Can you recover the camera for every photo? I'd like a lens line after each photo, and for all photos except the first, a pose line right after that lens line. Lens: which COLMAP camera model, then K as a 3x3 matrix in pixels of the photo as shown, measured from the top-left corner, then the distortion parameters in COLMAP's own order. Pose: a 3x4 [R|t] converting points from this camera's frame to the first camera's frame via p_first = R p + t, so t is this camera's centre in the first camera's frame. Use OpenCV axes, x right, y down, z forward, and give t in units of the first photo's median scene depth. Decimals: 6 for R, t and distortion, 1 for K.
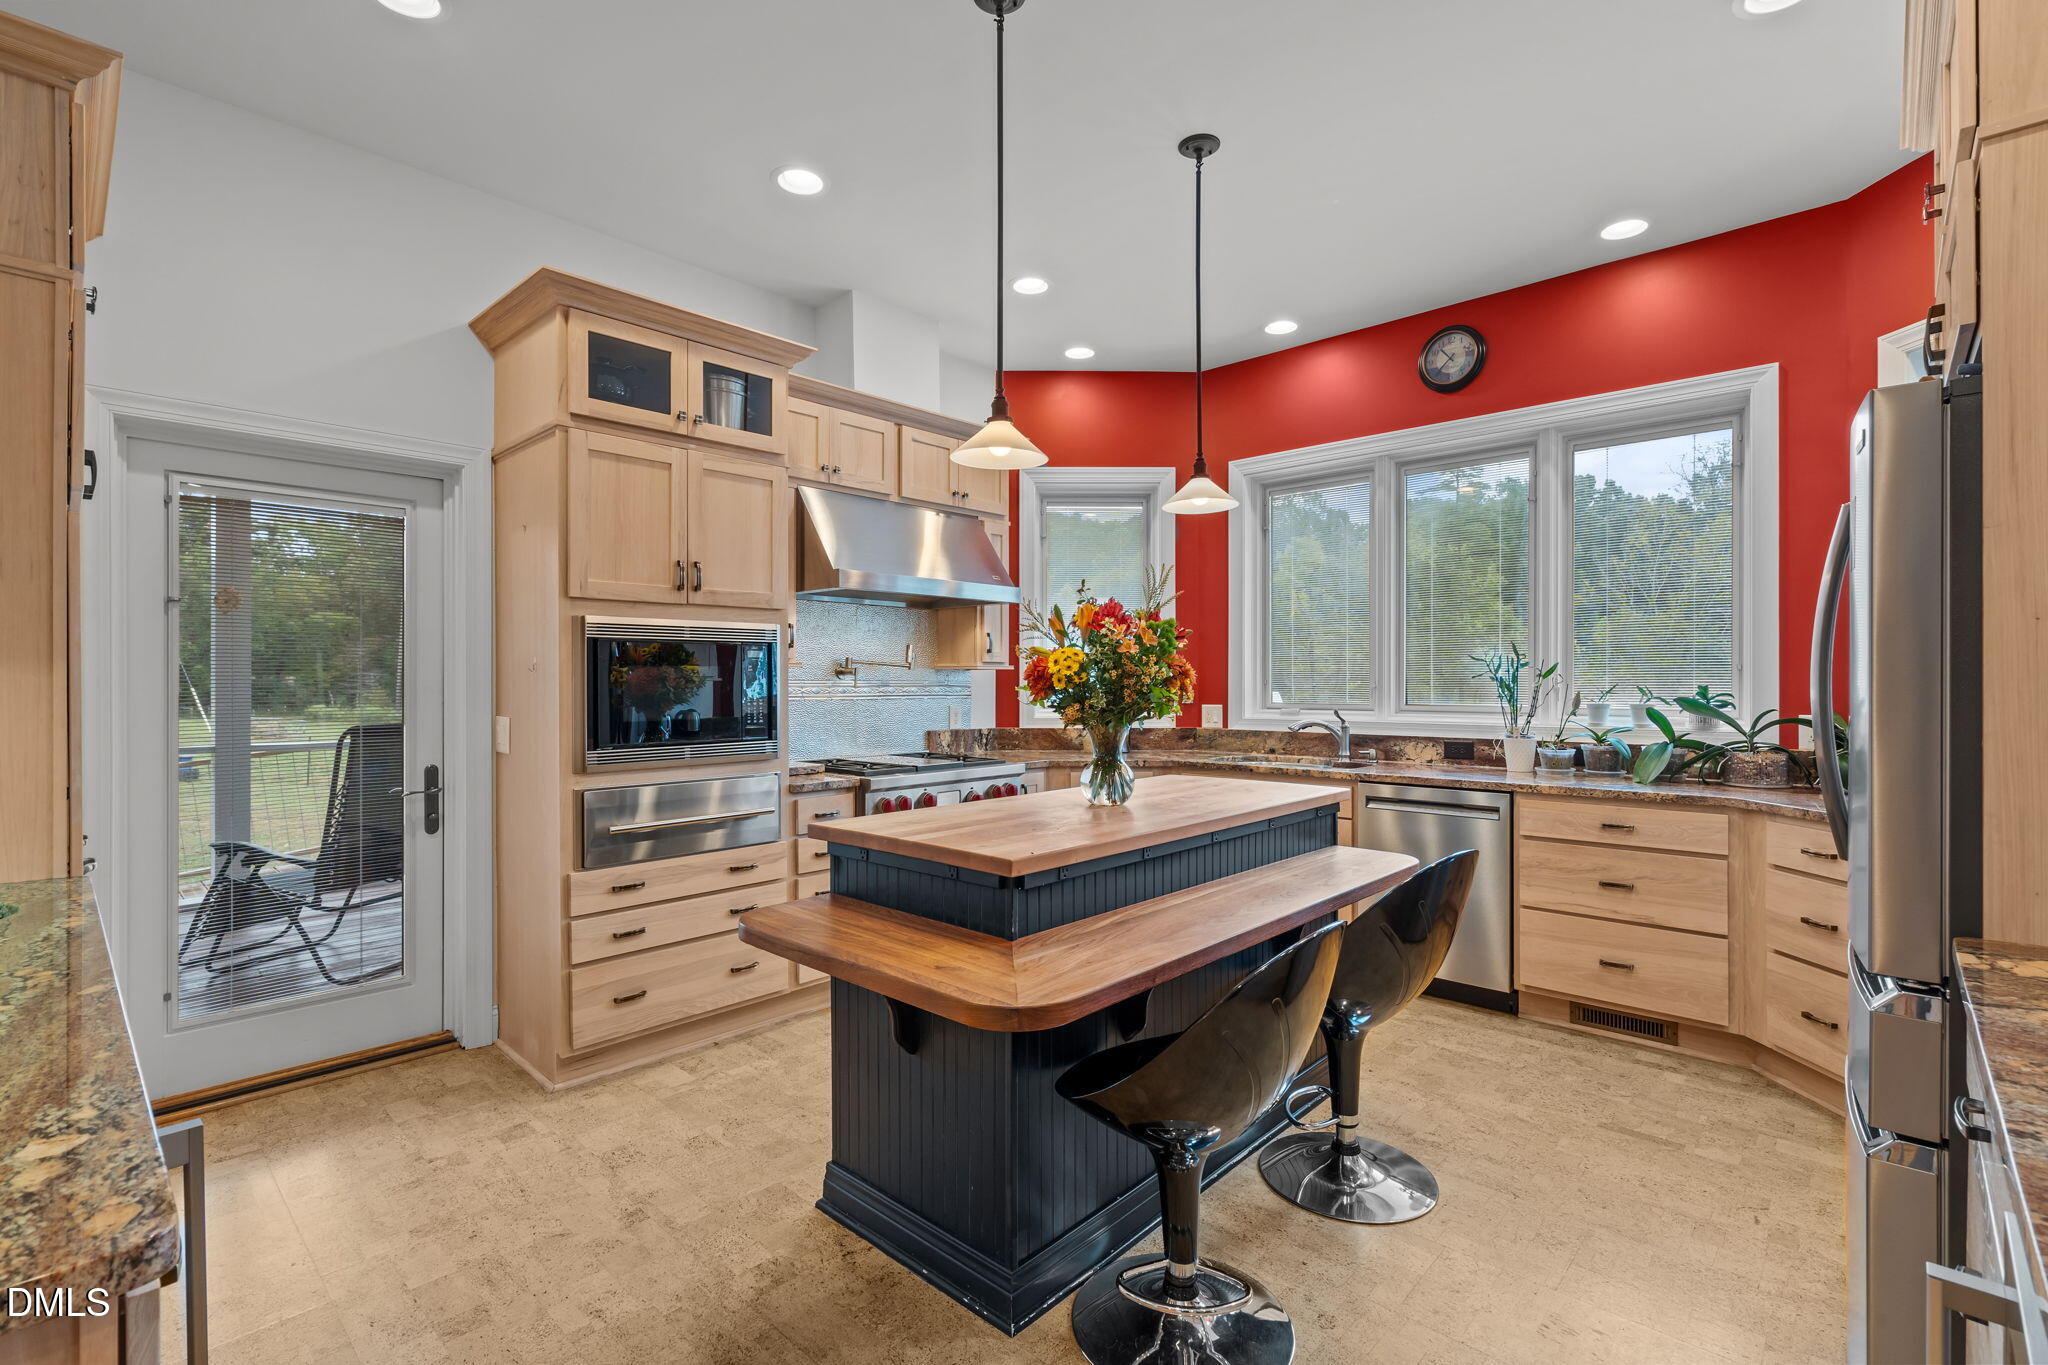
lens RADIAL K [[919.8, 0, 1024.0], [0, 919.8, 682.5], [0, 0, 1]] dist [0.000235, 0.000030]
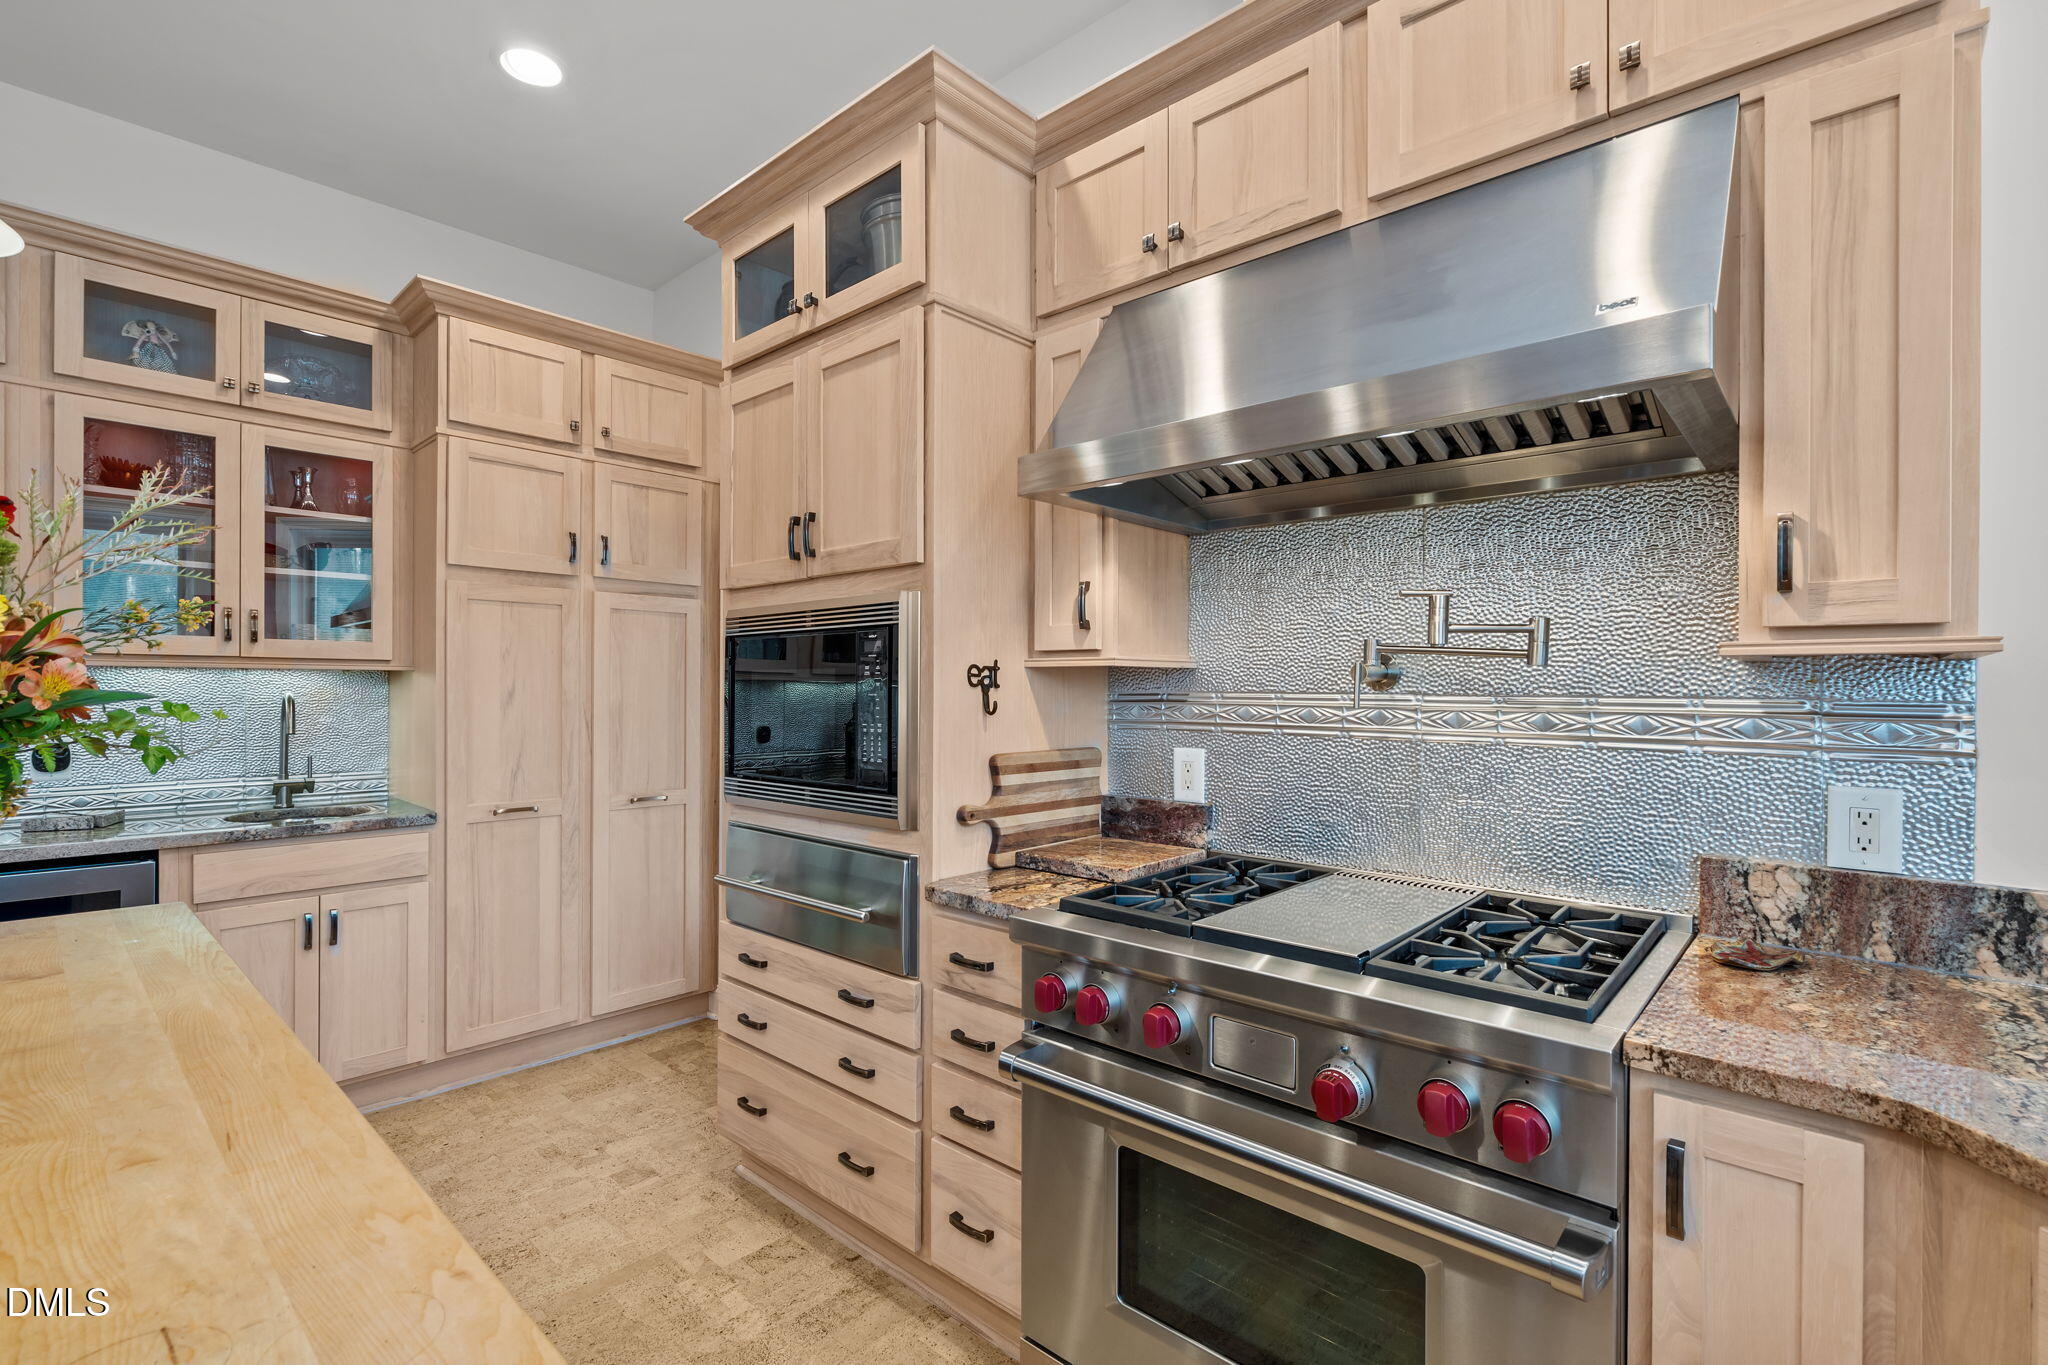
lens RADIAL K [[923.8, 0, 1023.2], [0, 923.8, 690.3], [0, 0, 1]] dist [-0.000525, 0.000527]
pose [[0.013555, 0.003155, -0.999903, 0.299597], [-0.005905, 0.999978, 0.003075, -0.005003], [0.999891, 0.005863, 0.013574, 1.074154]]
